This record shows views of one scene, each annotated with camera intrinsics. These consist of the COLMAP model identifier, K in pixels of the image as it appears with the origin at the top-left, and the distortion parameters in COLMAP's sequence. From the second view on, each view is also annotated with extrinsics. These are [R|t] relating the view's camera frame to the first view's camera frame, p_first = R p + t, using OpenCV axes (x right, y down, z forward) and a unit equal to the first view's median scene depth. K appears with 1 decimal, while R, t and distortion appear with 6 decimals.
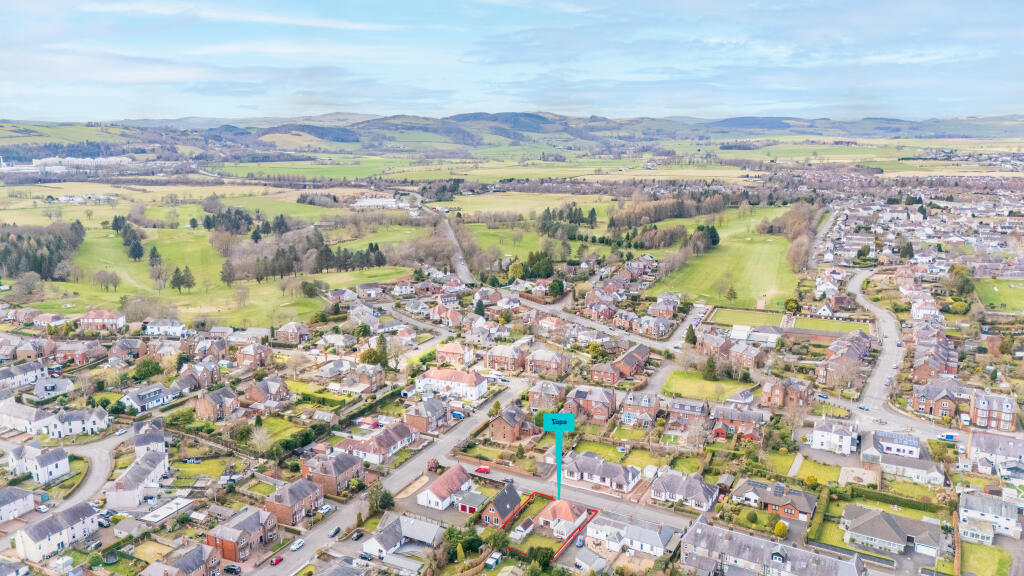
lens RADIAL K [[744.6, 0, 515.8], [0, 744.6, 289.2], [0, 0, 1]] dist [0.105382, -0.107445]
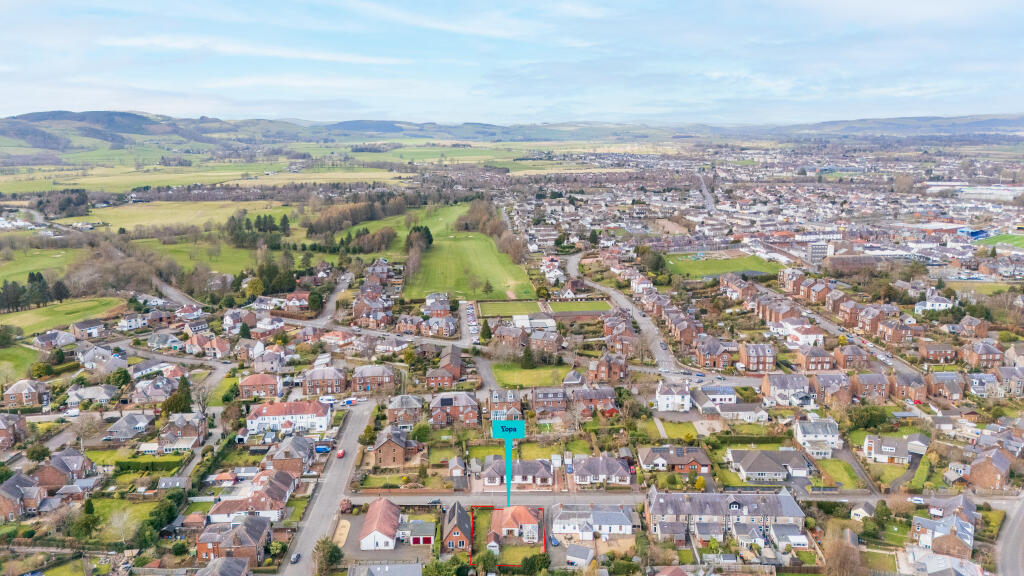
lens RADIAL K [[744.6, 0, 515.8], [0, 744.6, 289.2], [0, 0, 1]] dist [0.105382, -0.107445]
pose [[0.880387, -0.102930, 0.462951, -0.157184], [0.104564, 0.994270, 0.022213, -0.010645], [-0.462584, 0.028852, 0.886106, 0.049279]]
